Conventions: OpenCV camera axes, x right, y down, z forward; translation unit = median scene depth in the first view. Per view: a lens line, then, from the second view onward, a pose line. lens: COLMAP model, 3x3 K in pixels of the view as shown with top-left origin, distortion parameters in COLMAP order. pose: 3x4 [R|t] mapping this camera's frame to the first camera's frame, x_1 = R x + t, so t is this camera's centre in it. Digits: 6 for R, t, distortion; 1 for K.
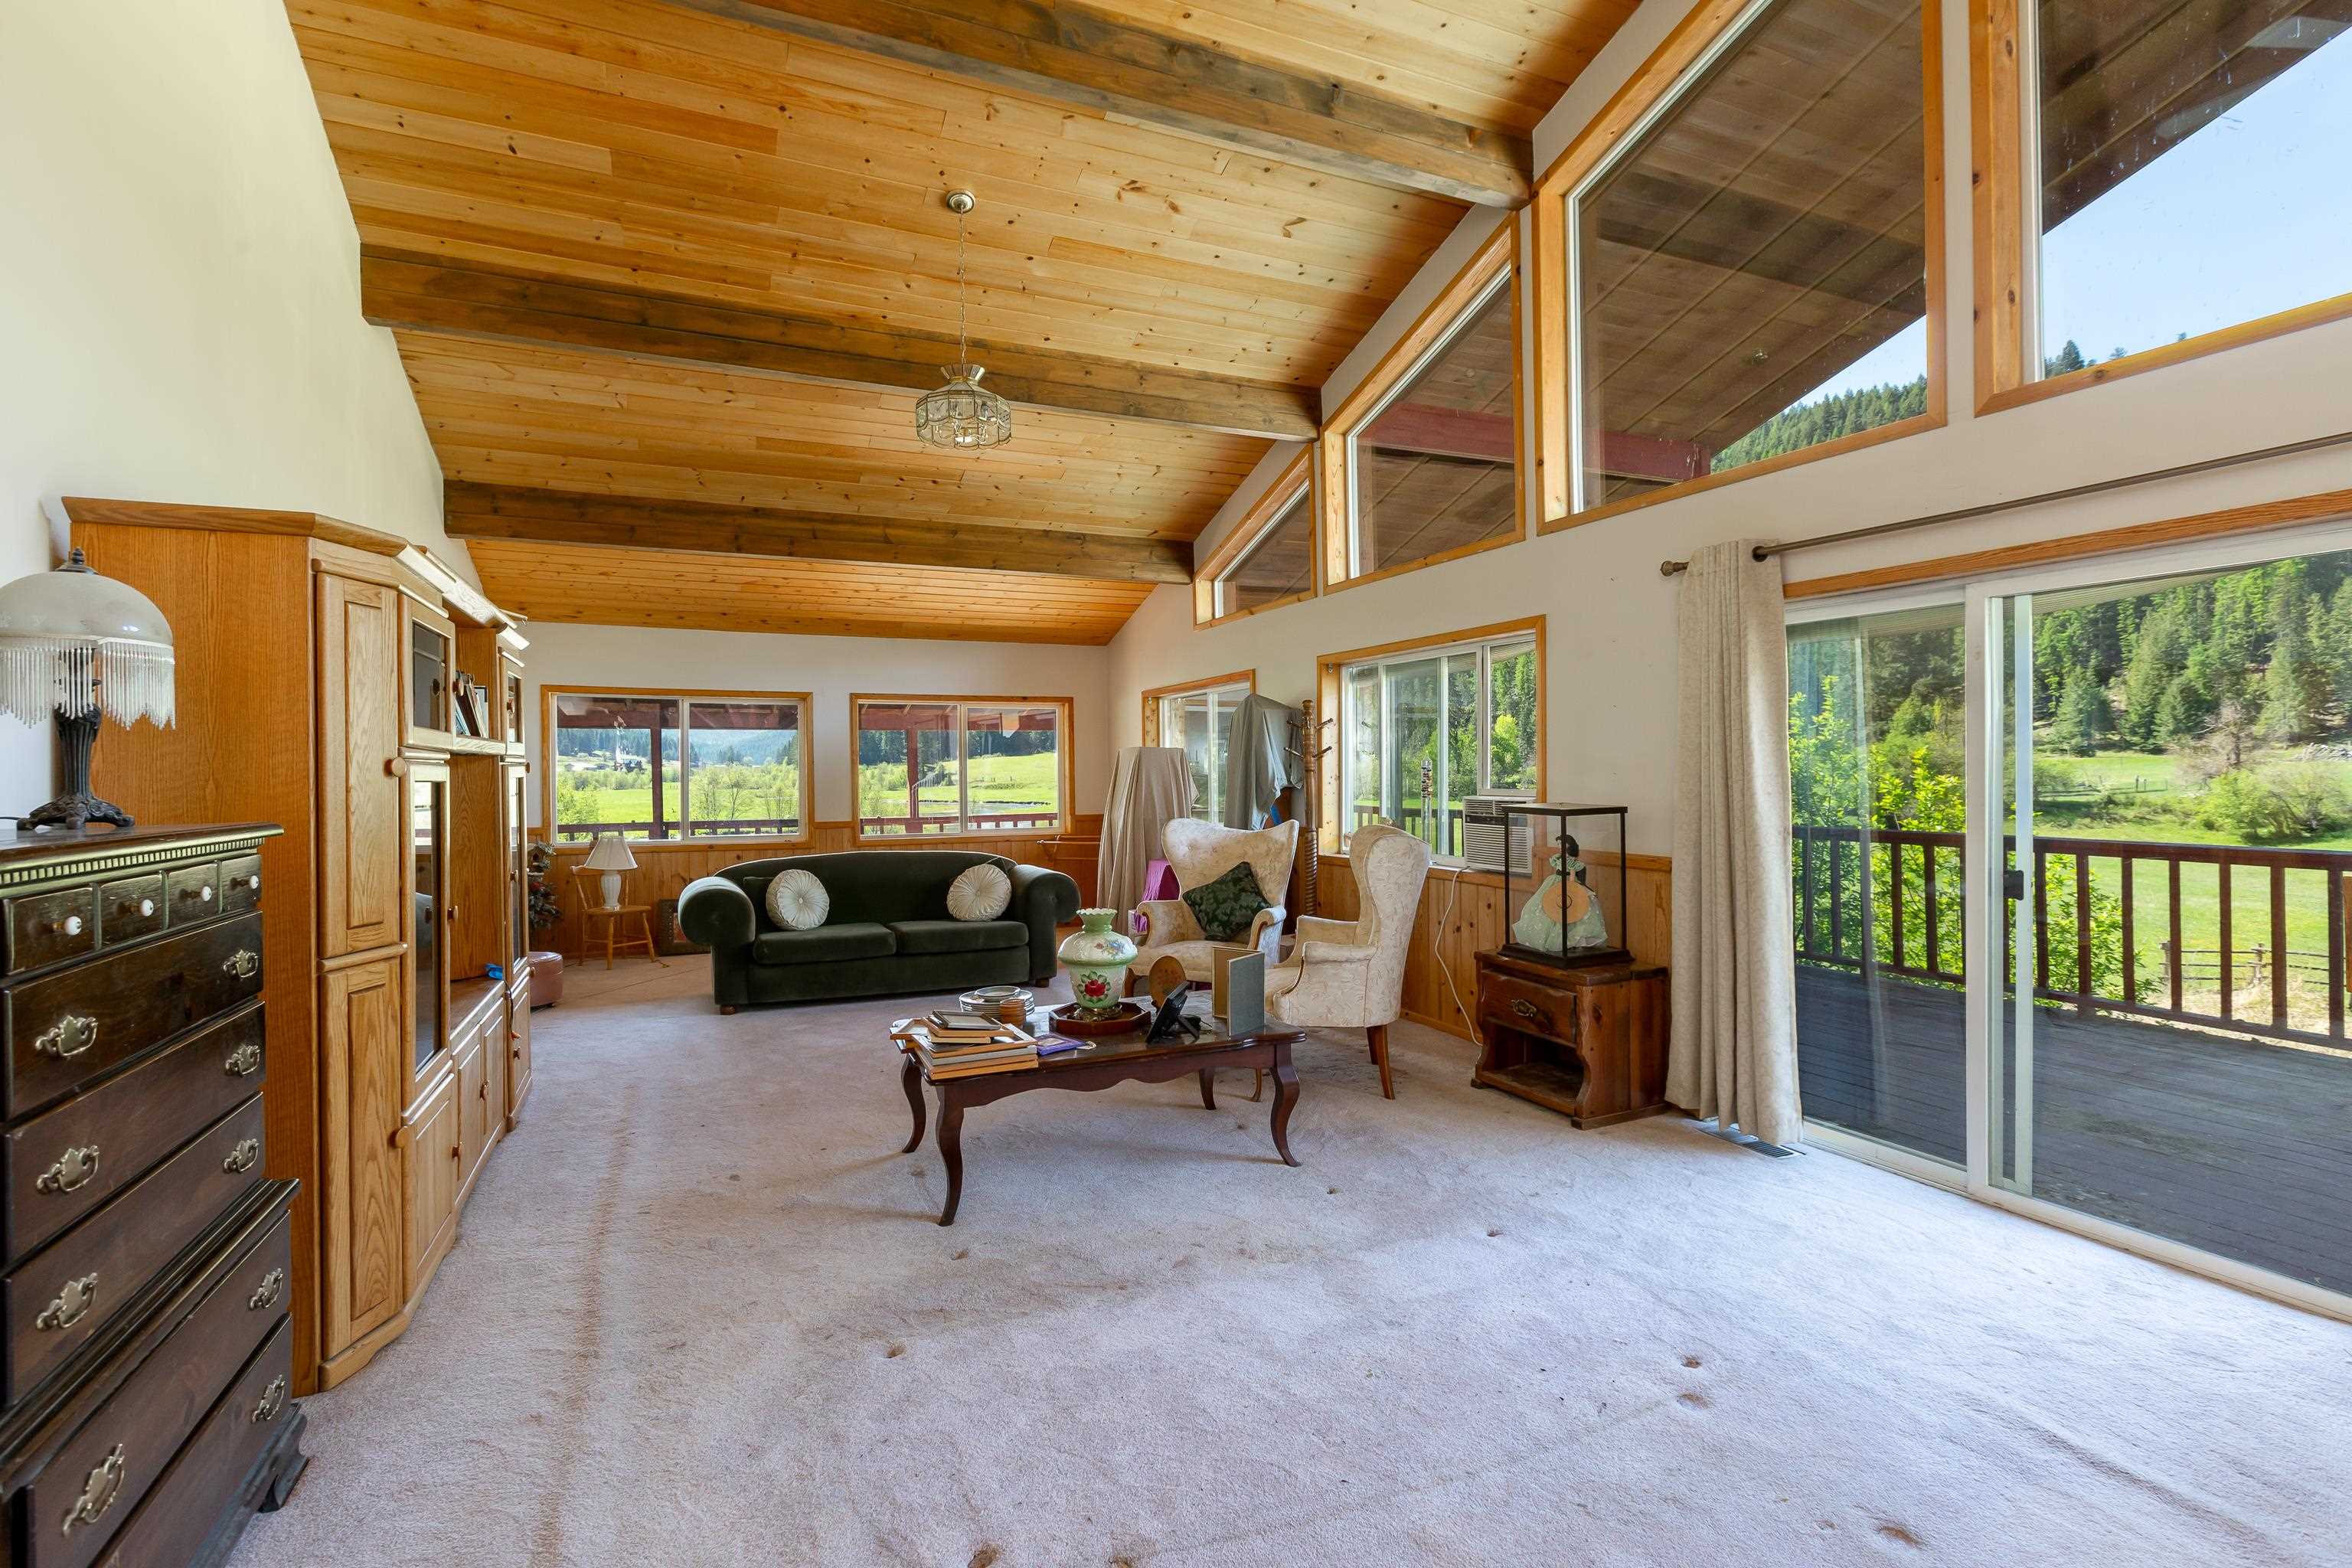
lens RADIAL K [[1080.4, 0, 1181.5], [0, 1080.4, 768.1], [0, 0, 1]] dist [-0.008673, 0.000422]
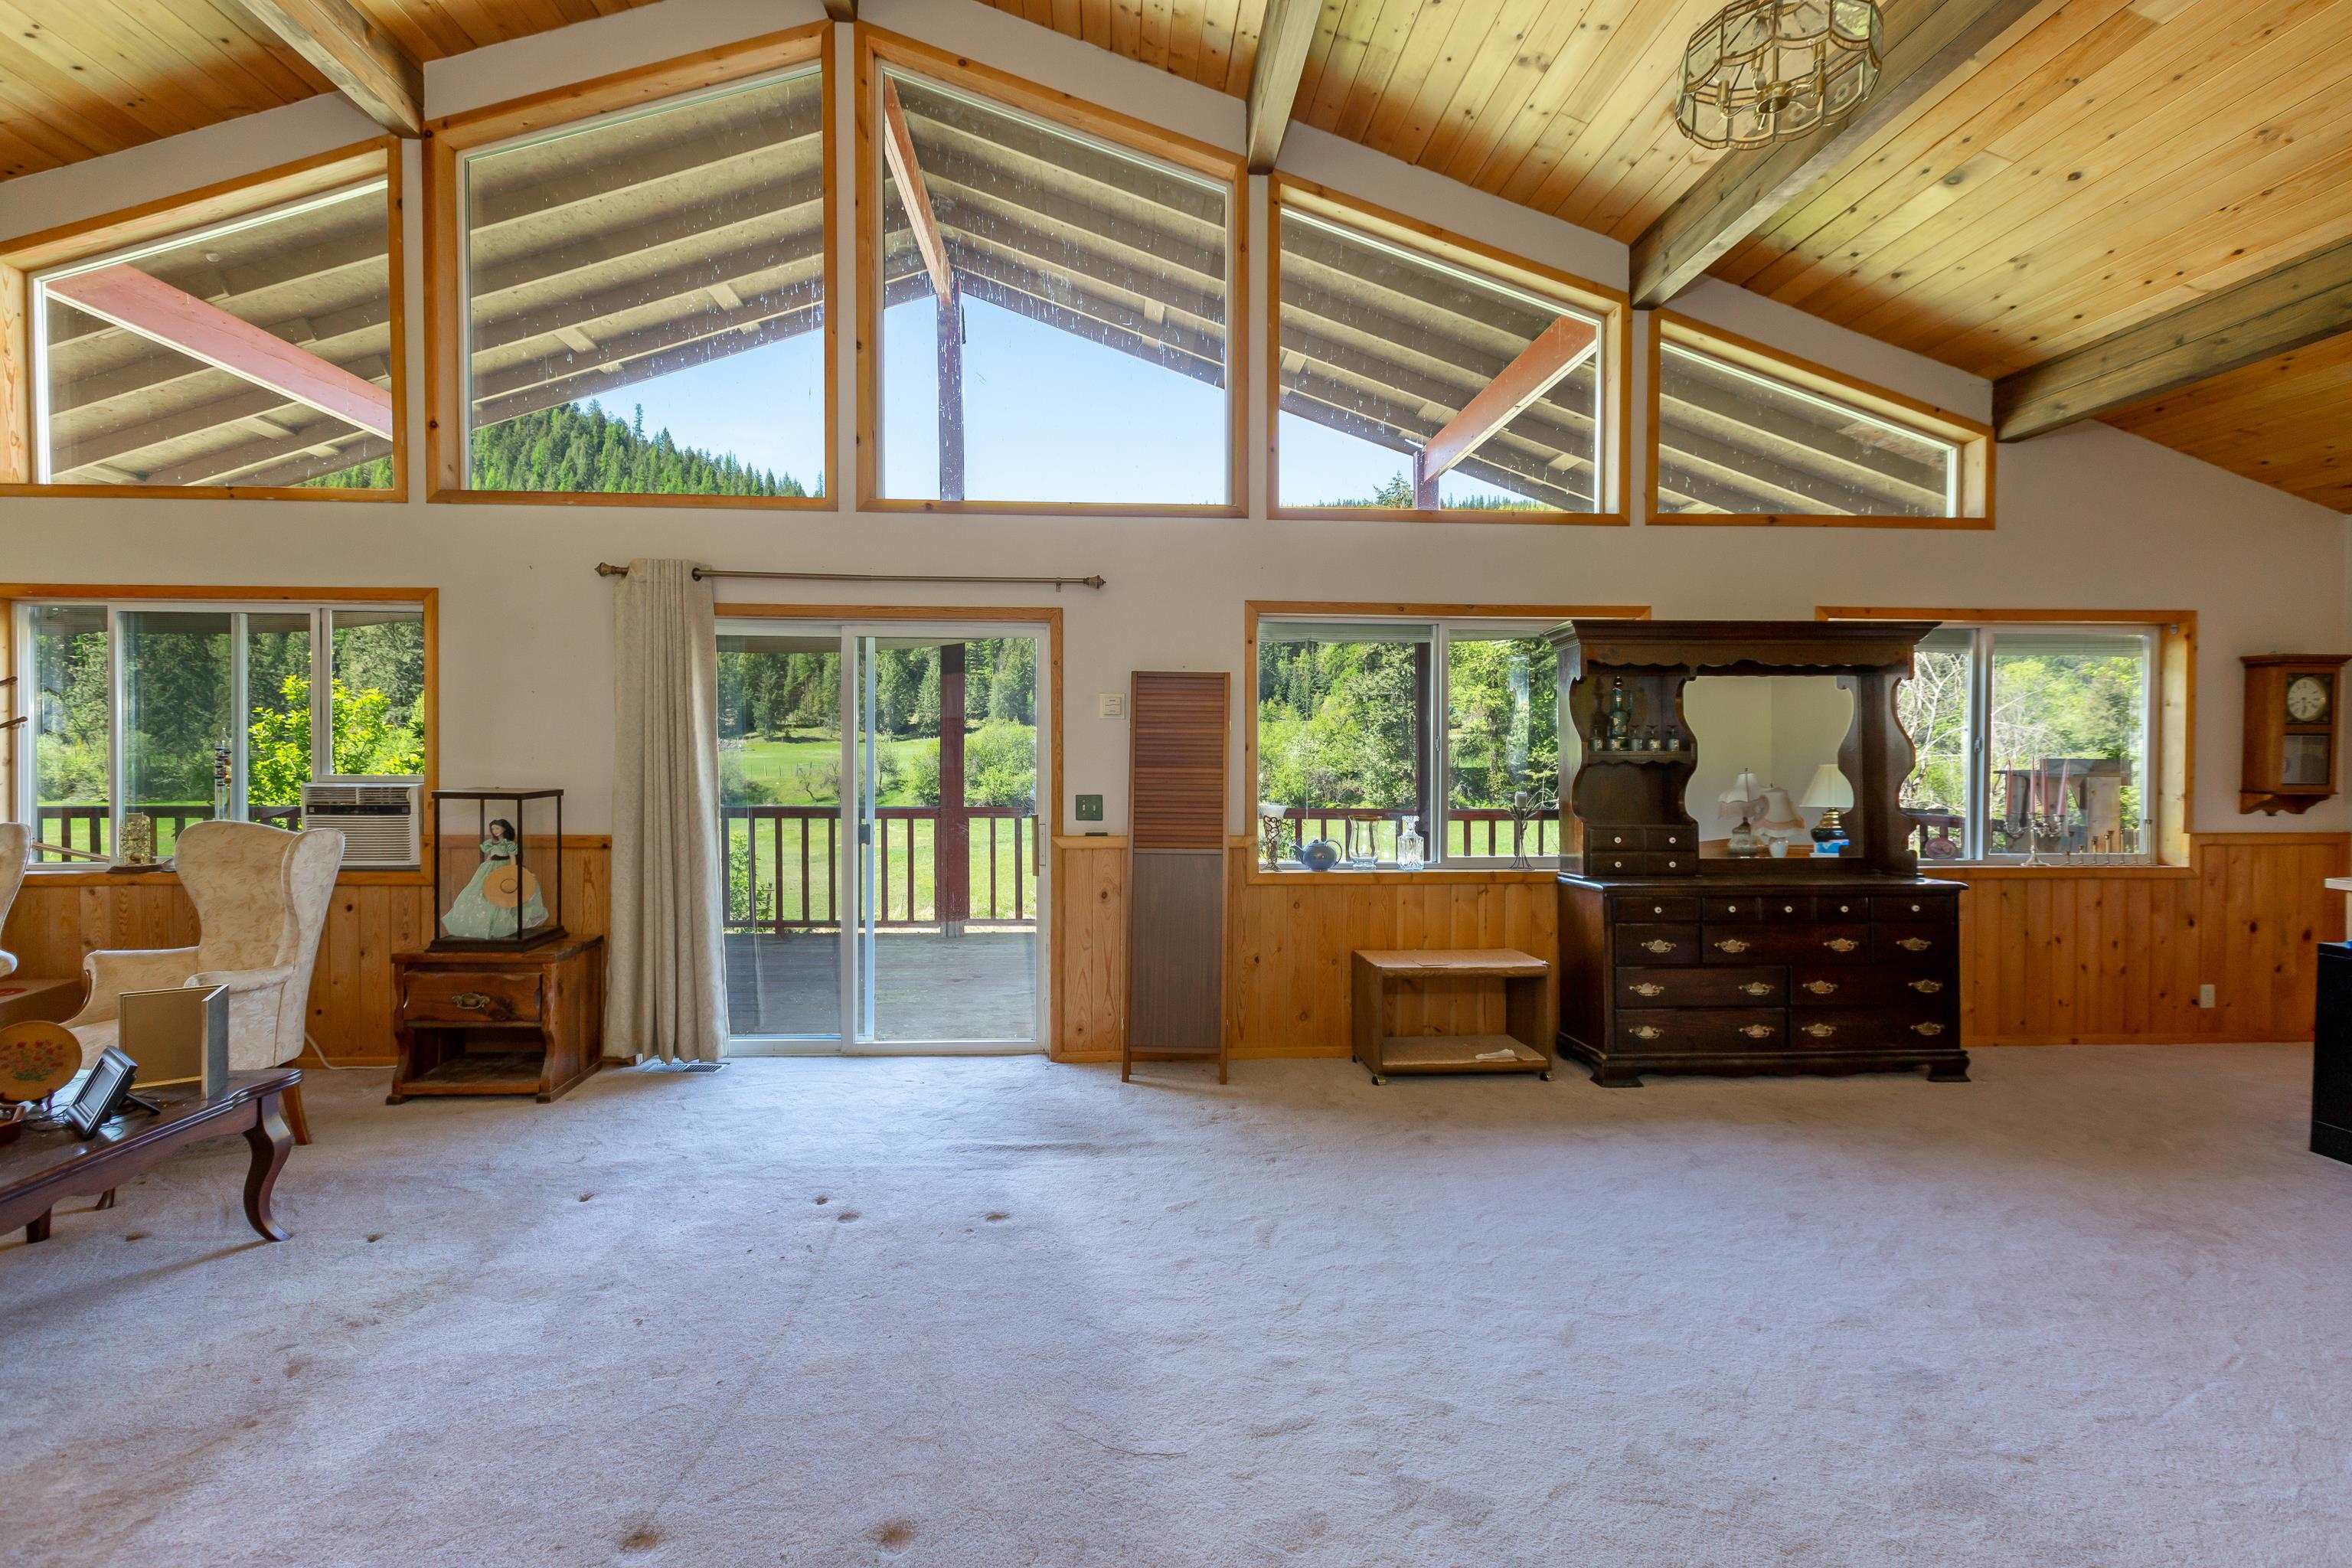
lens RADIAL K [[1080.4, 0, 1177.9], [0, 1080.4, 766.4], [0, 0, 1]] dist [-0.008673, 0.000422]
pose [[0.328931, -0.003177, 0.944348, -0.421102], [-0.006450, 0.999963, 0.005611, 0.004384], [-0.944332, -0.007937, 0.328899, 0.100696]]
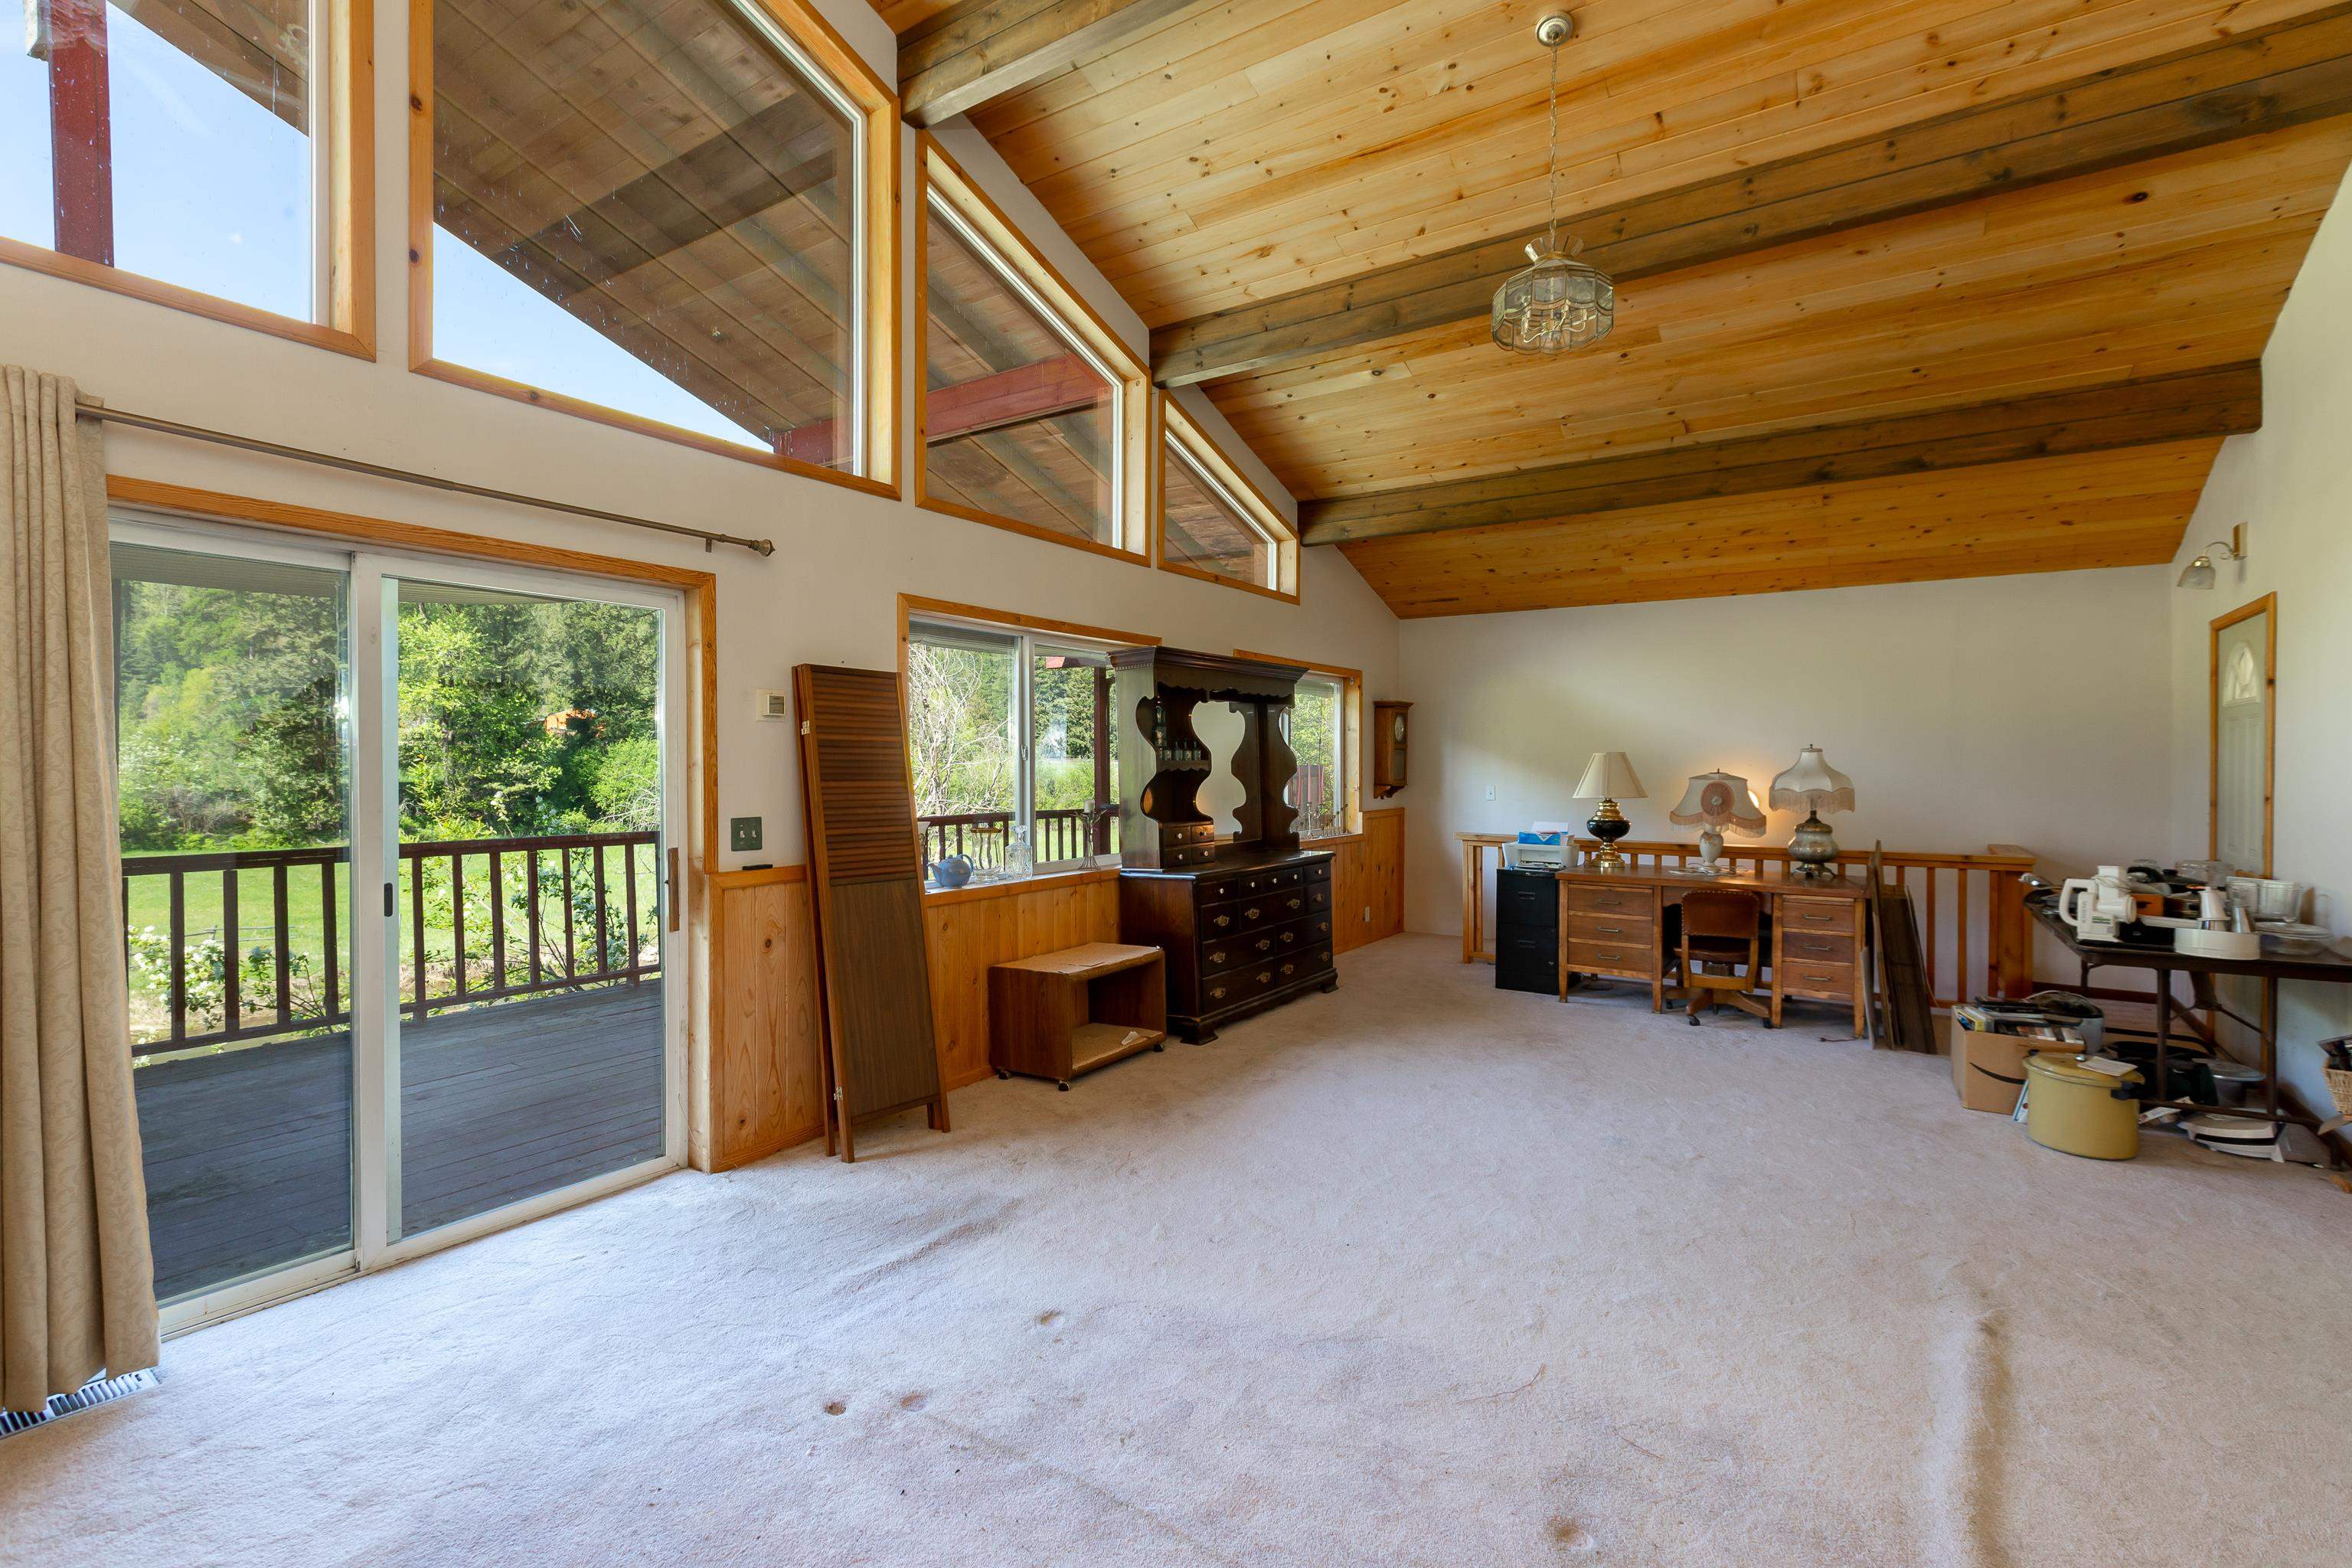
lens RADIAL K [[1080.4, 0, 1193.9], [0, 1080.4, 768.5], [0, 0, 1]] dist [-0.008673, 0.000422]
pose [[-0.565038, 0.004740, 0.825051, -0.306612], [0.004860, 0.999985, -0.002417, 0.004955], [-0.825051, 0.002644, -0.565053, 0.831887]]
